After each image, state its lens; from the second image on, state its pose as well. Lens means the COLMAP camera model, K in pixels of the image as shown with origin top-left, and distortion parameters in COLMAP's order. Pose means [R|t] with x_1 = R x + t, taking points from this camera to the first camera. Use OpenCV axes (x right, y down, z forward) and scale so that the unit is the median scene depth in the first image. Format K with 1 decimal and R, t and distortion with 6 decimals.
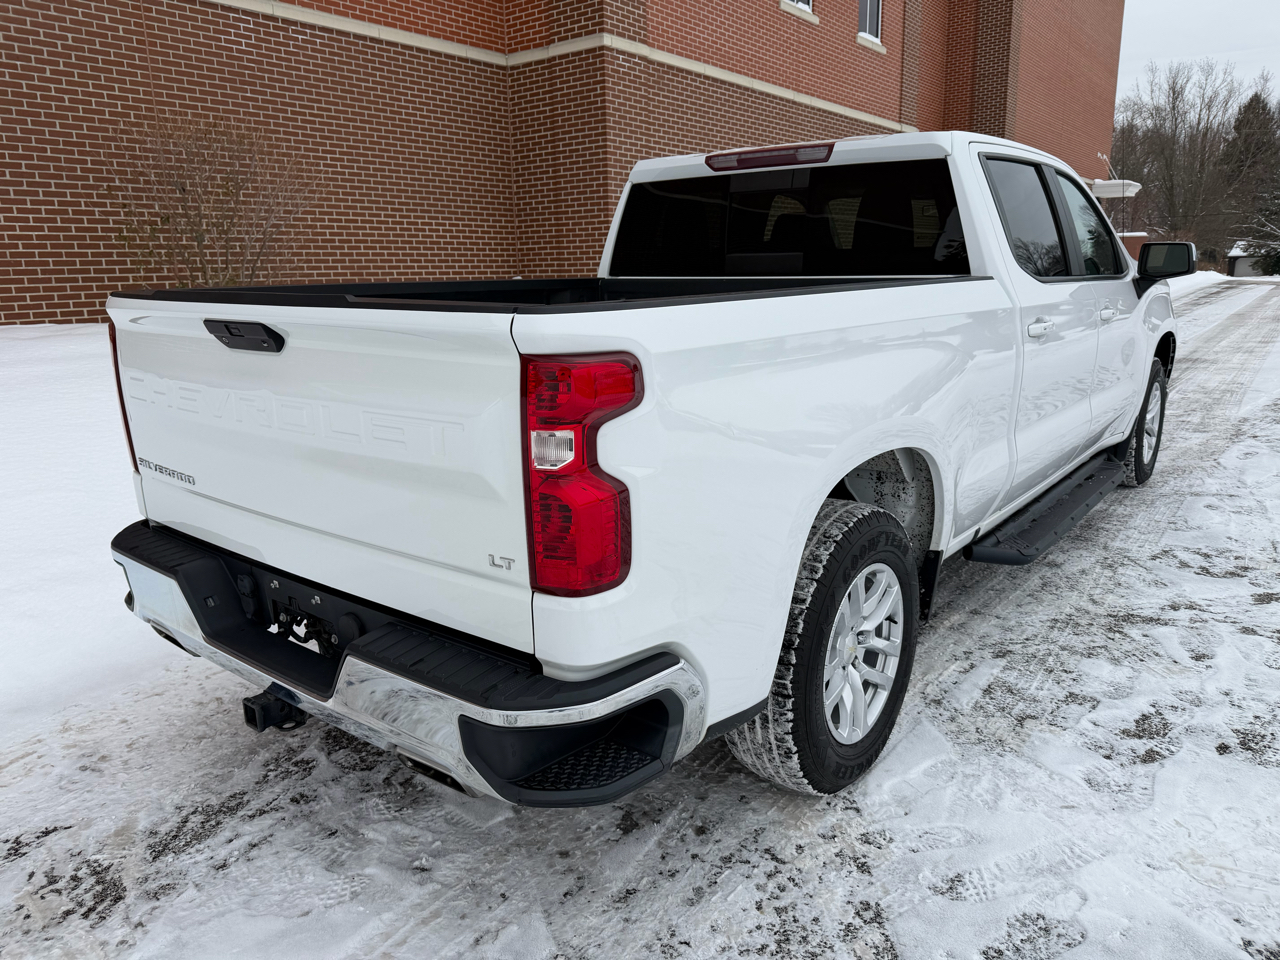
lens RADIAL K [[907.6, 0, 642.1], [0, 907.6, 477.2], [0, 0, 1]] dist [0.009332, -0.011428]
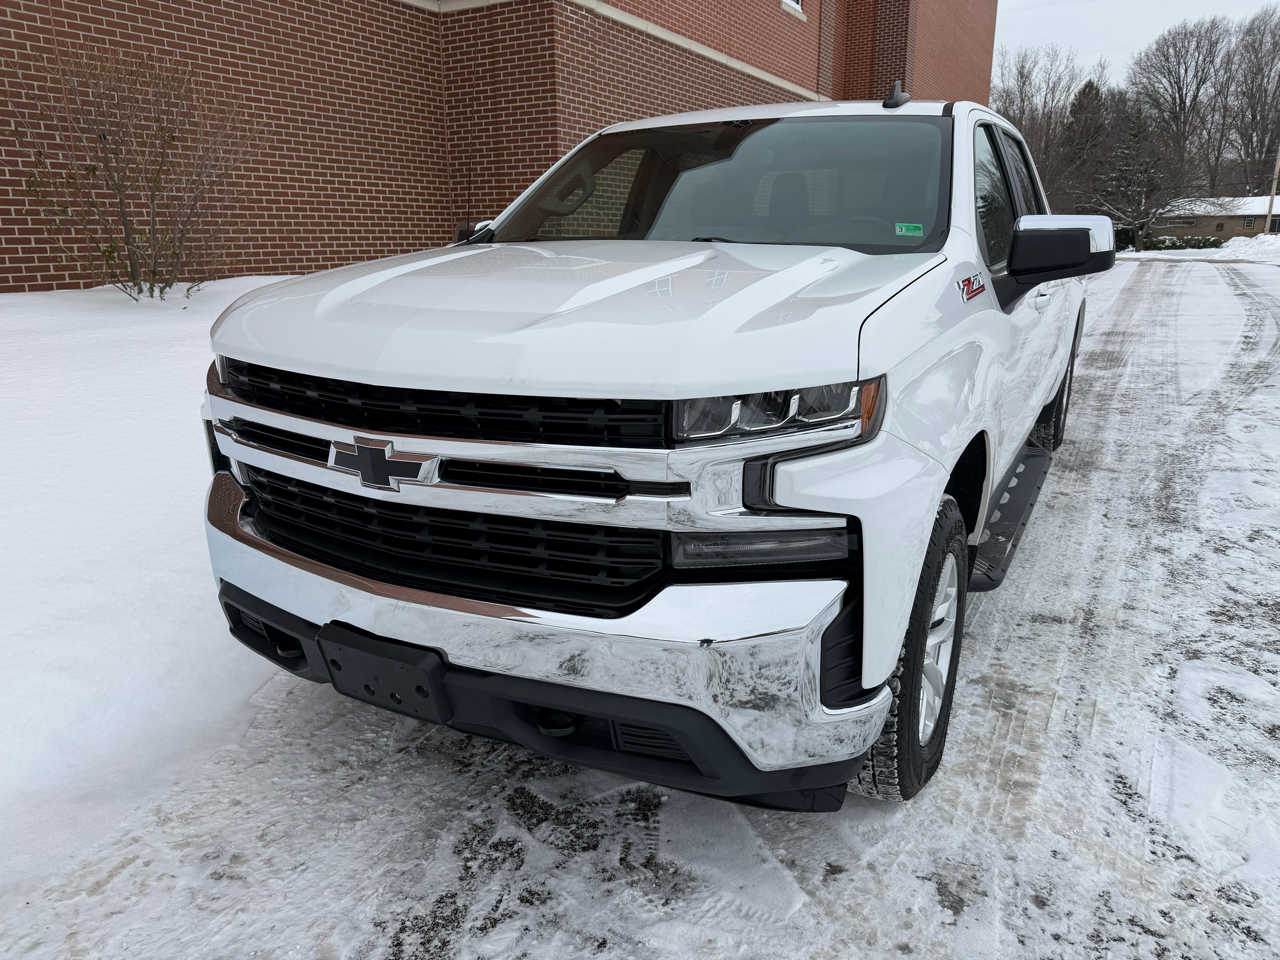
lens RADIAL K [[907.6, 0, 642.1], [0, 907.6, 477.2], [0, 0, 1]] dist [0.009332, -0.011428]
pose [[0.989541, -0.023942, 0.142253, -0.096522], [0.019541, 0.999289, 0.032258, -0.009591], [-0.142925, -0.029141, 0.989305, 0.052448]]
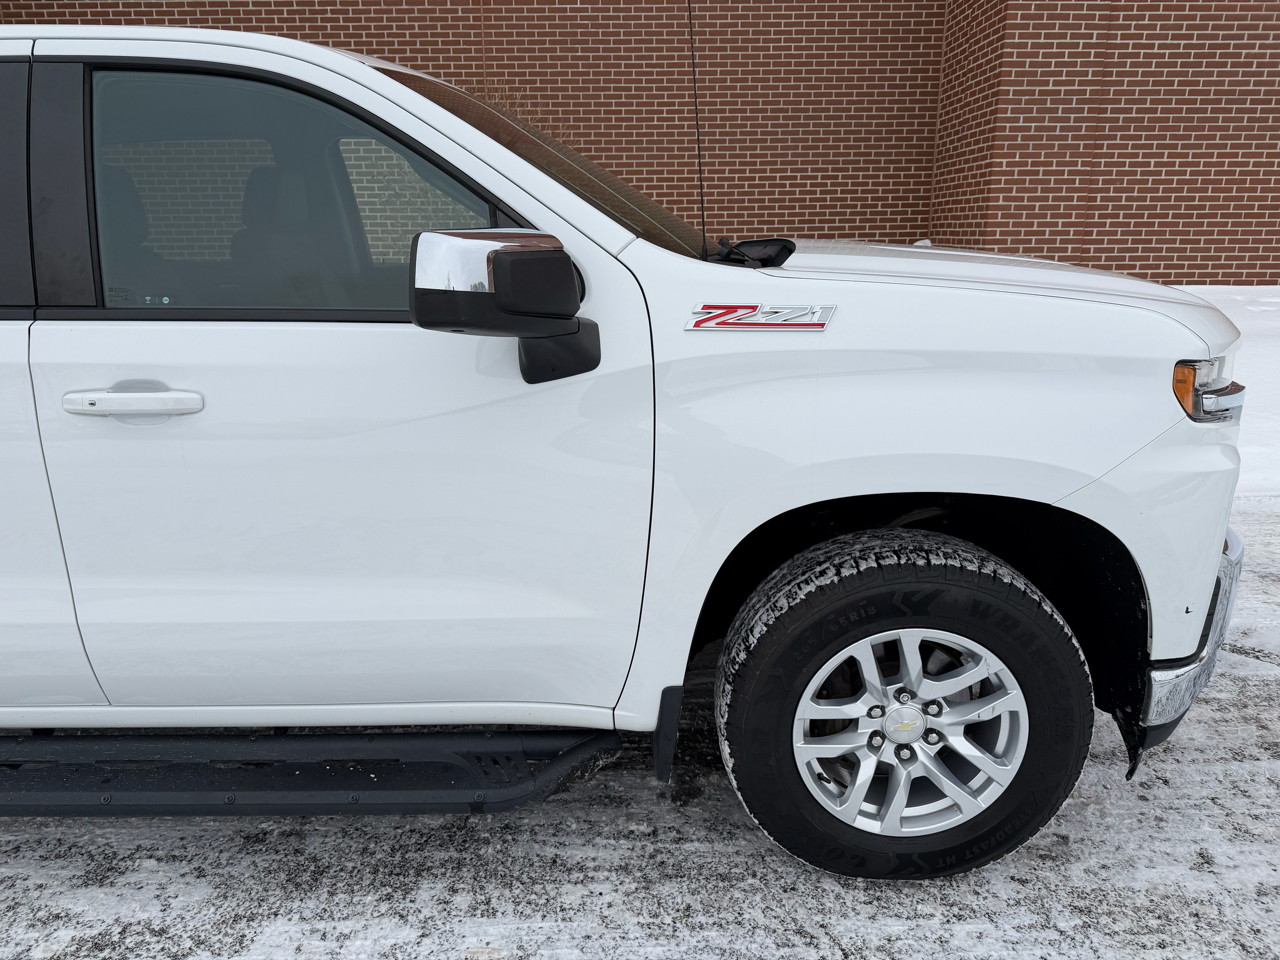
lens RADIAL K [[902.0, 0, 641.7], [0, 902.0, 481.5], [0, 0, 1]] dist [0.029110, -0.032202]
pose [[0.610354, 0.228302, -0.758516, 0.404100], [-0.183987, 0.972237, 0.144580, -0.101982], [0.770465, 0.051312, 0.635414, 0.376987]]
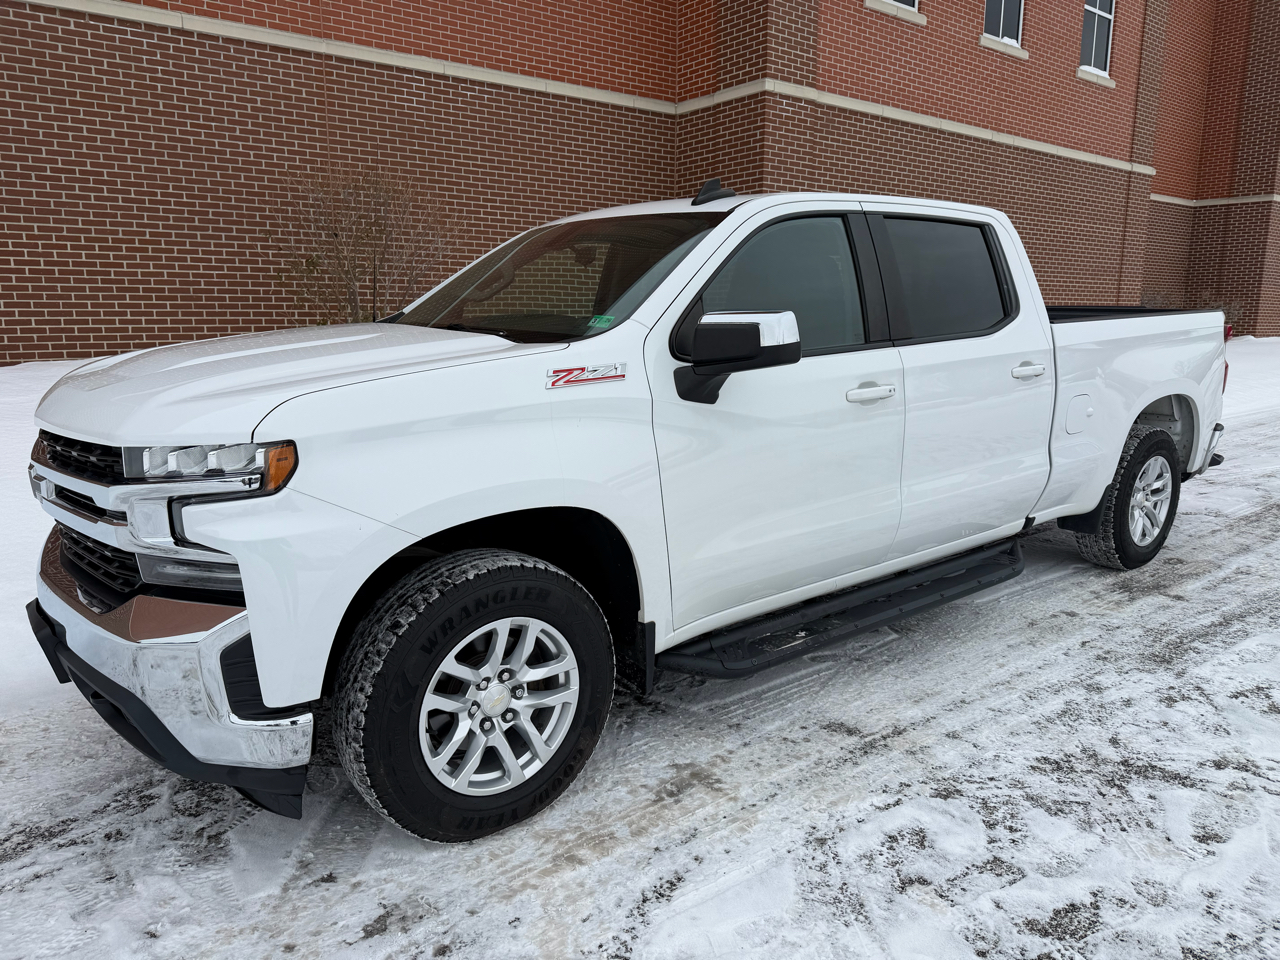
lens RADIAL K [[901.1, 0, 640.0], [0, 901.1, 480.0], [0, 0, 1]] dist [0.035939, -0.040828]
pose [[0.965492, 0.070436, -0.250728, 0.103248], [-0.080654, 0.996269, -0.030700, -0.013858], [0.247630, 0.049863, 0.967571, 0.038002]]
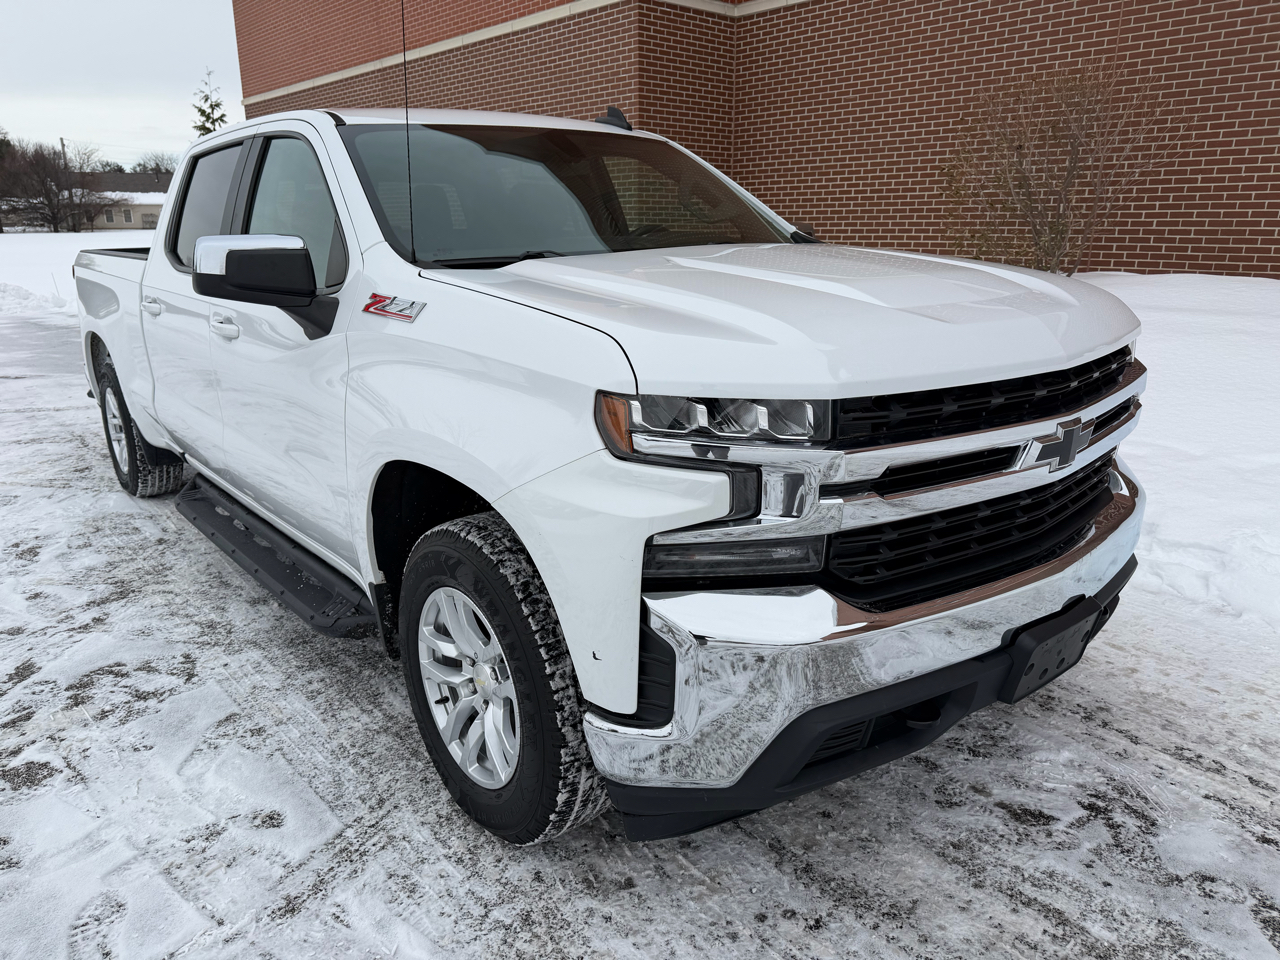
lens RADIAL K [[906.2, 0, 640.0], [0, 906.2, 480.0], [0, 0, 1]] dist [0.009642, -0.011572]
pose [[-0.209193, 0.288933, -0.934214, 0.485779], [-0.211809, 0.919284, 0.331745, -0.159566], [0.954660, 0.267274, -0.131109, 0.601007]]
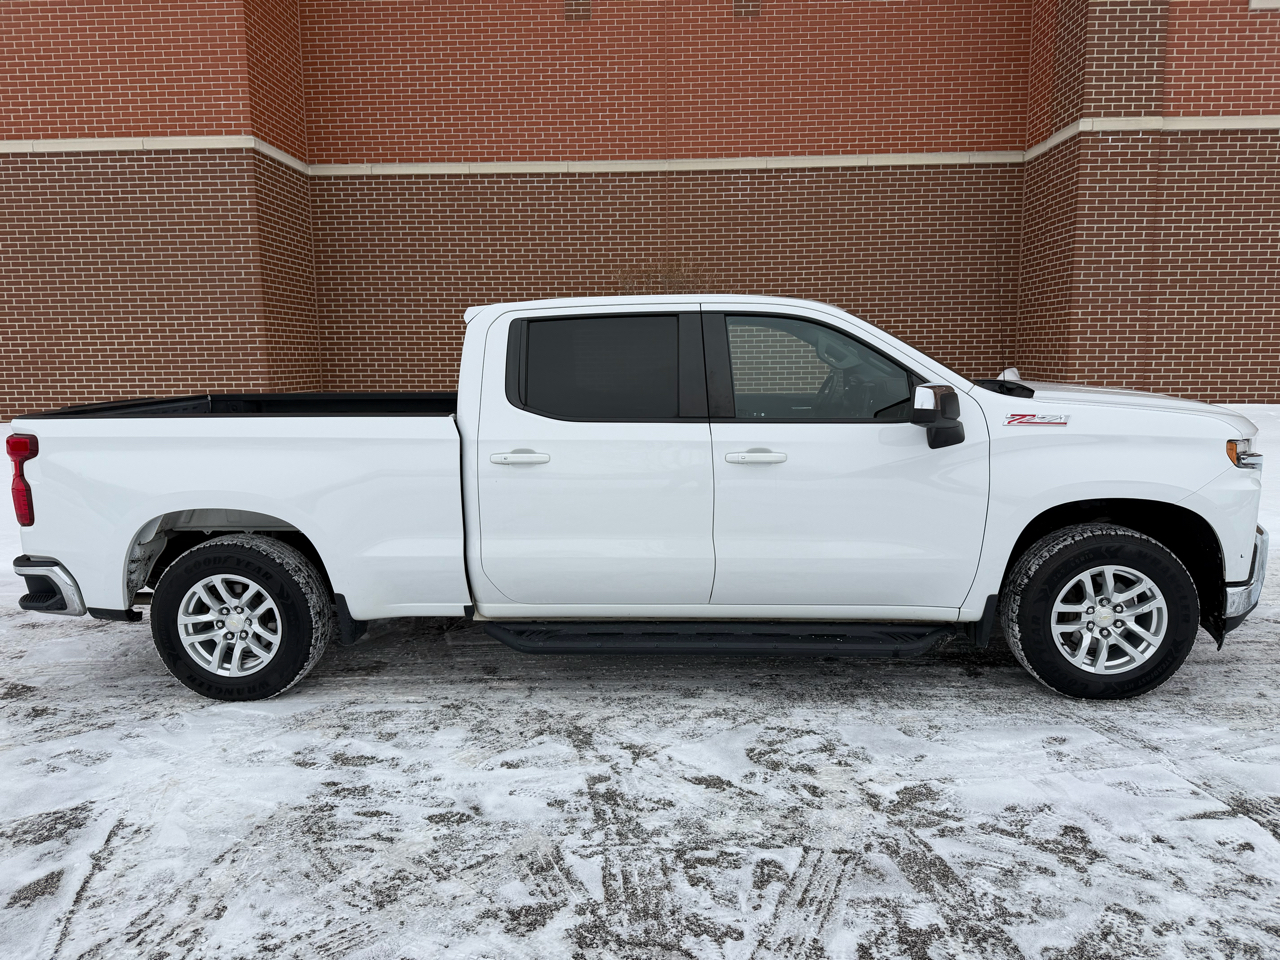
lens RADIAL K [[898.1, 0, 639.4], [0, 898.1, 477.2], [0, 0, 1]] dist [0.050699, -0.064555]
pose [[0.574432, 0.128346, -0.808427, 0.500108], [-0.185090, 0.982417, 0.024452, -0.065471], [0.797351, 0.135586, 0.588088, 0.139882]]
